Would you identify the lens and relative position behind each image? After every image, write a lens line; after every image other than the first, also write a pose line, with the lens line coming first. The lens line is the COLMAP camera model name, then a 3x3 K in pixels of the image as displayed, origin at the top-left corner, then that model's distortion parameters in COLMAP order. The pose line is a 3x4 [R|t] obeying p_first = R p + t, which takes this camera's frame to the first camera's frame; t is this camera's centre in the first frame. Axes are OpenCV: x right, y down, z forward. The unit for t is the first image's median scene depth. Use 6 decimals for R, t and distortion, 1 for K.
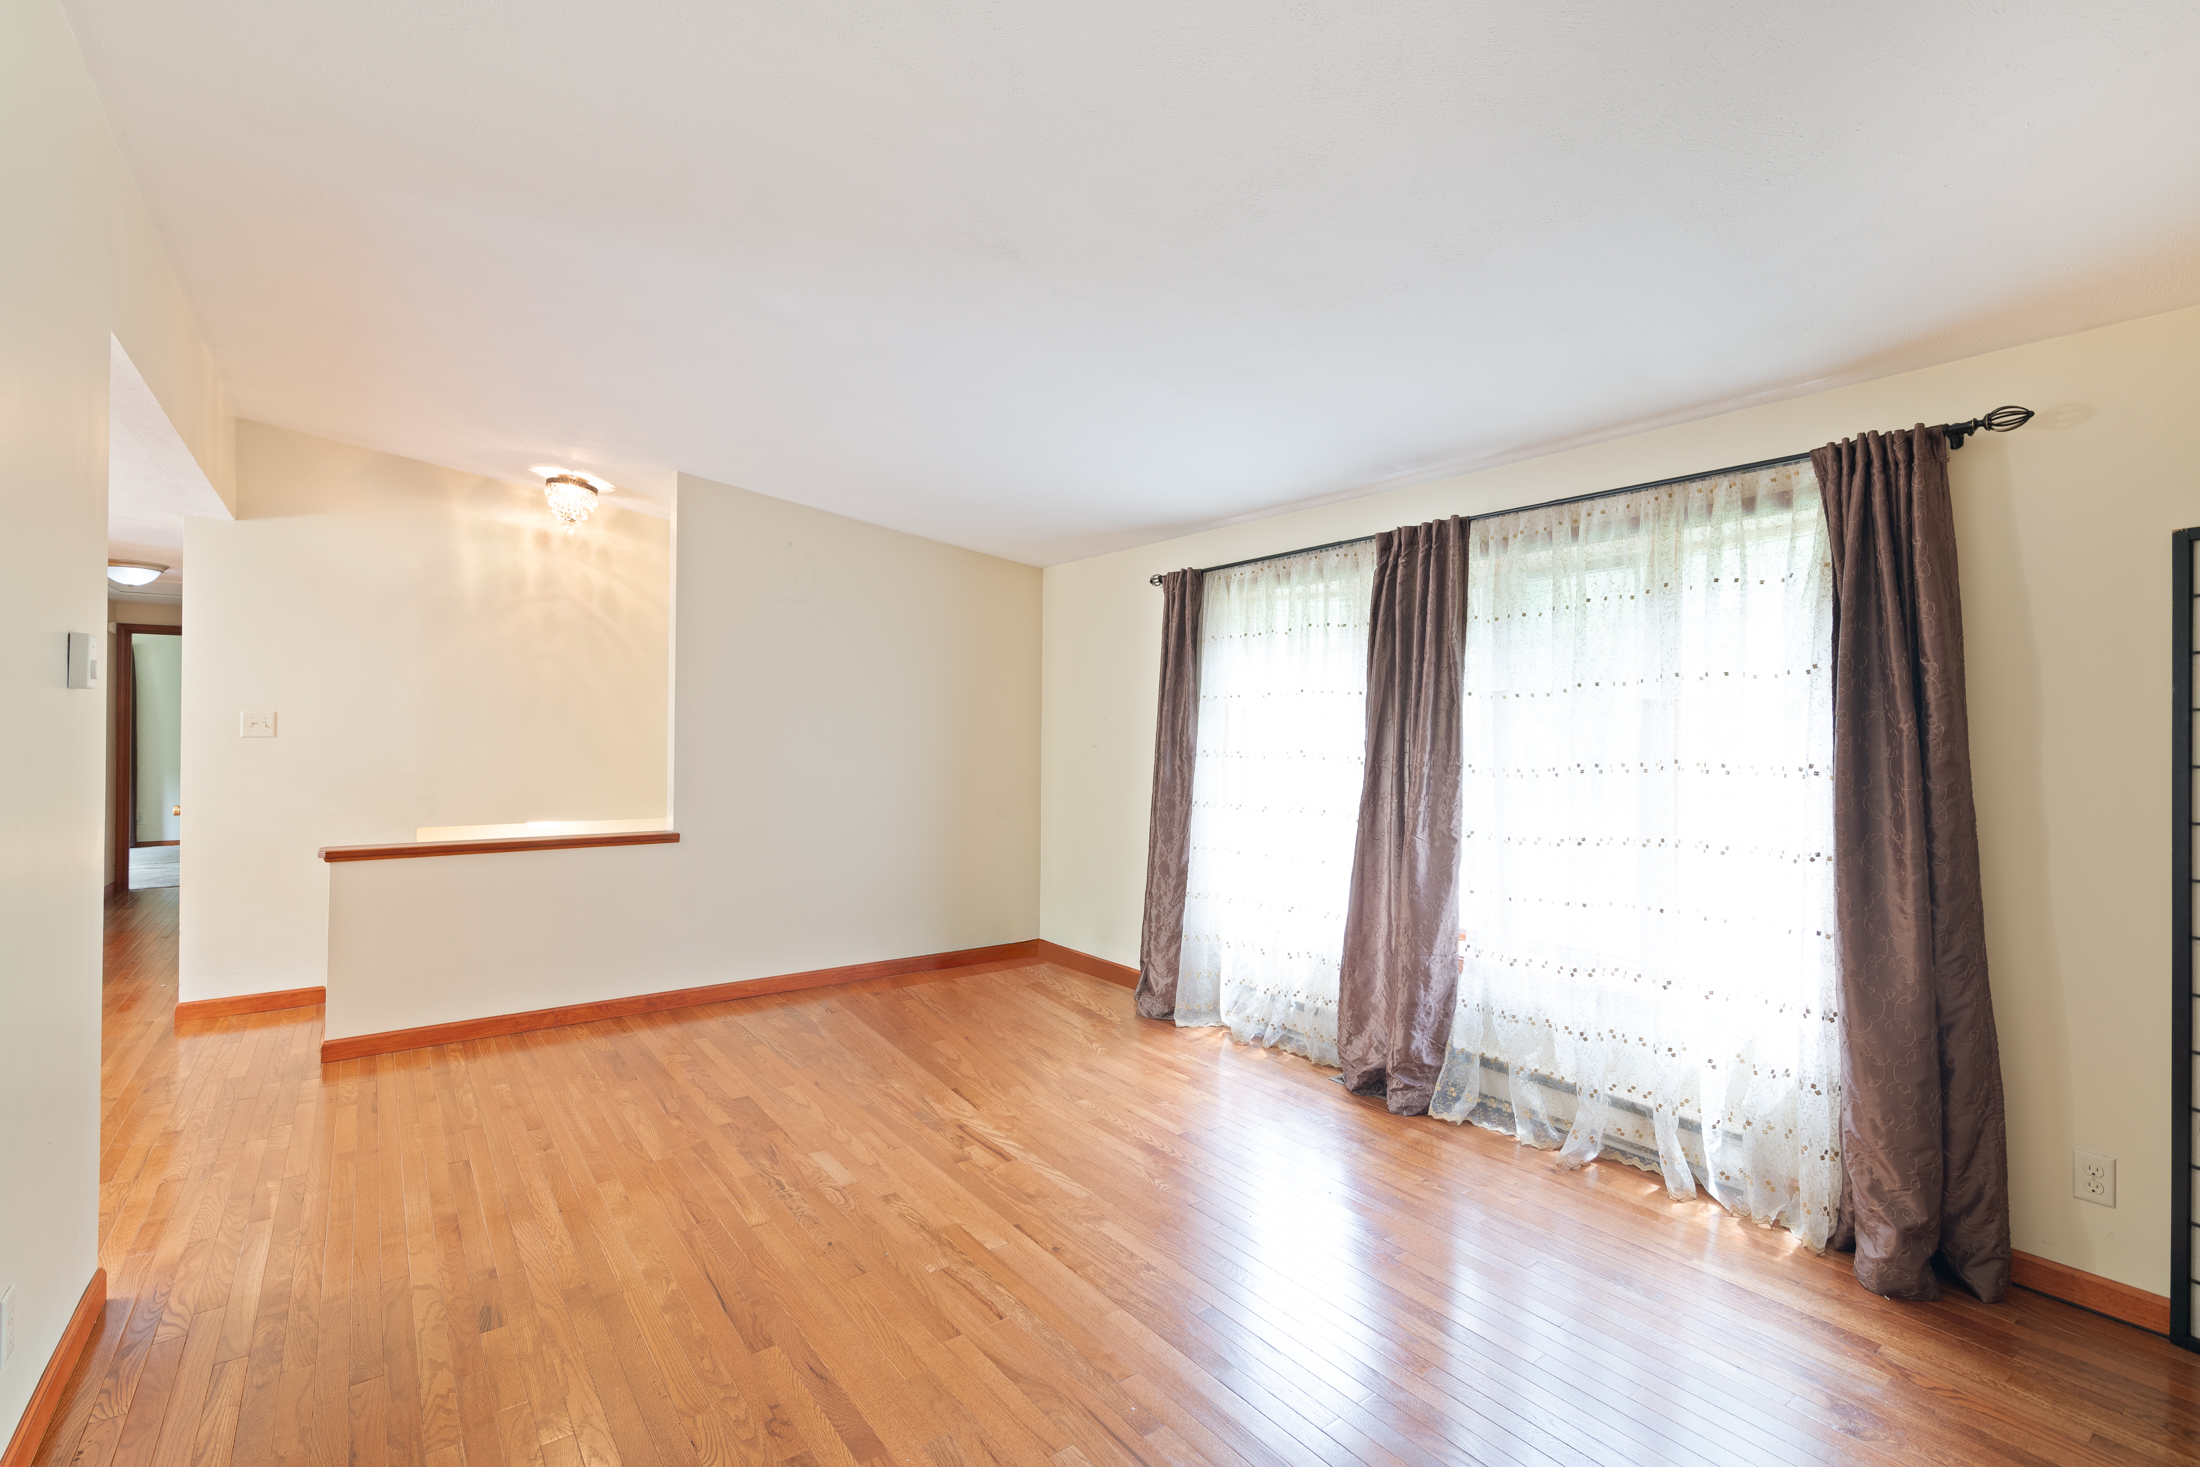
lens RADIAL K [[992.8, 0, 1096.0], [0, 992.8, 727.0], [0, 0, 1]] dist [0.002979, -0.000342]
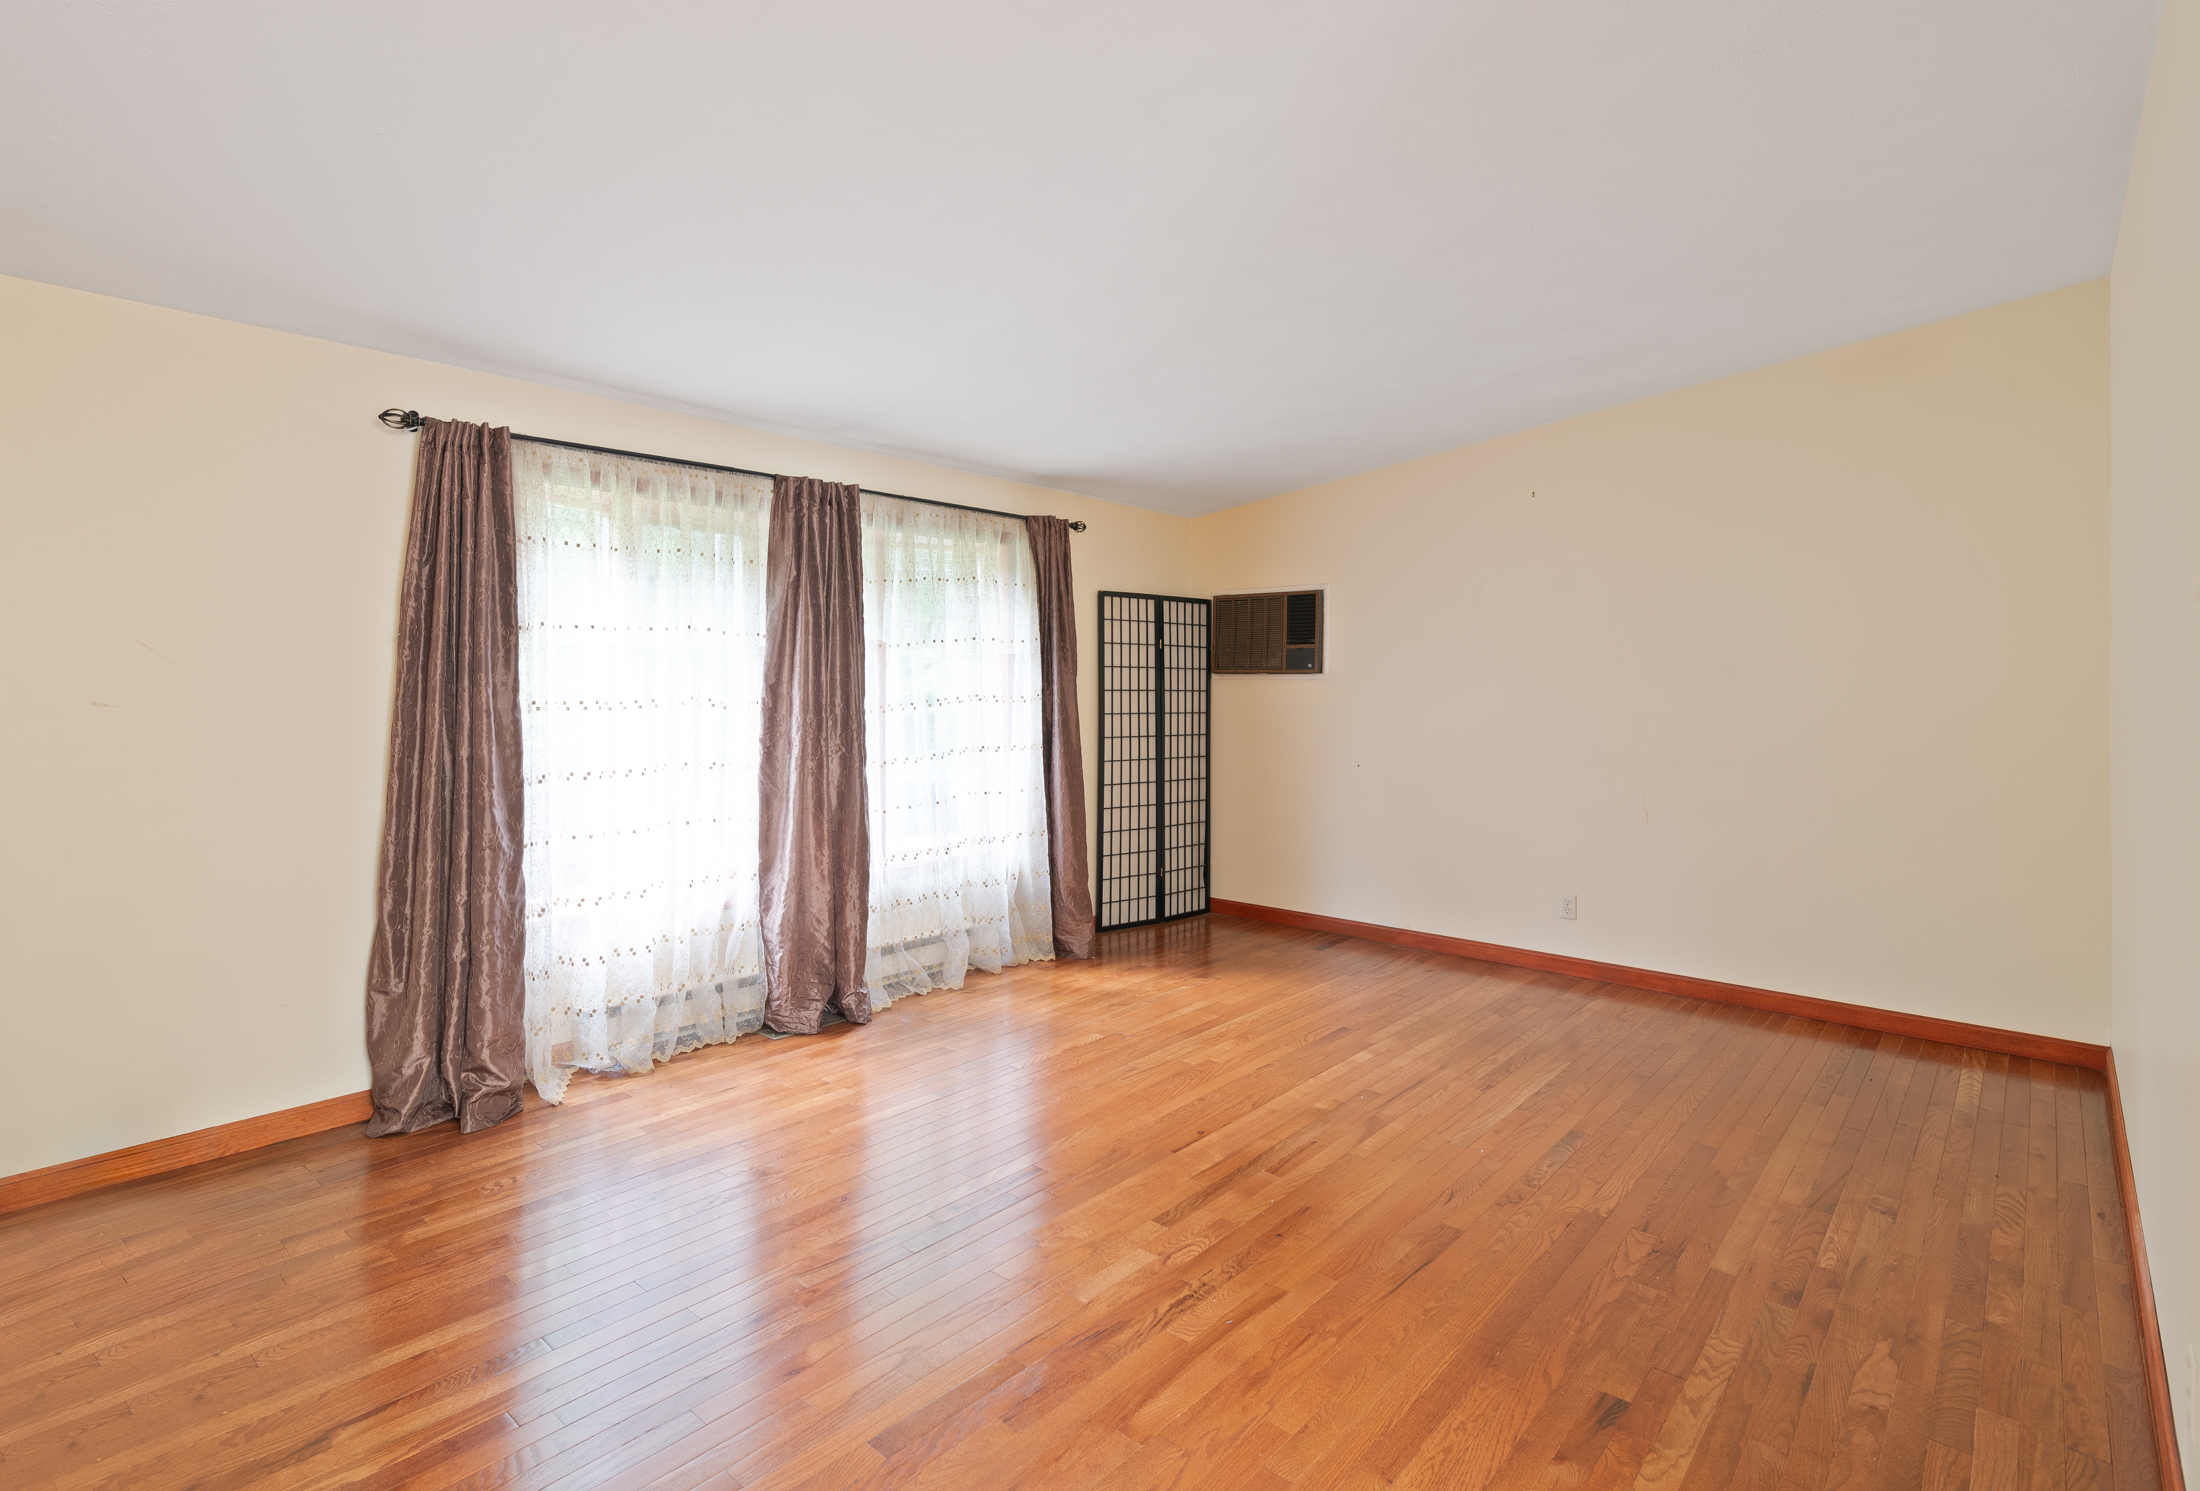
lens RADIAL K [[919.6, 0, 1100.0], [0, 919.6, 745.5], [0, 0, 1]] dist [-0.014638, 0.000066]
pose [[-0.136172, -0.073219, 0.987976, -0.783058], [-0.008128, 0.997314, 0.072791, 0.003365], [-0.990652, 0.001882, -0.136401, 0.950810]]
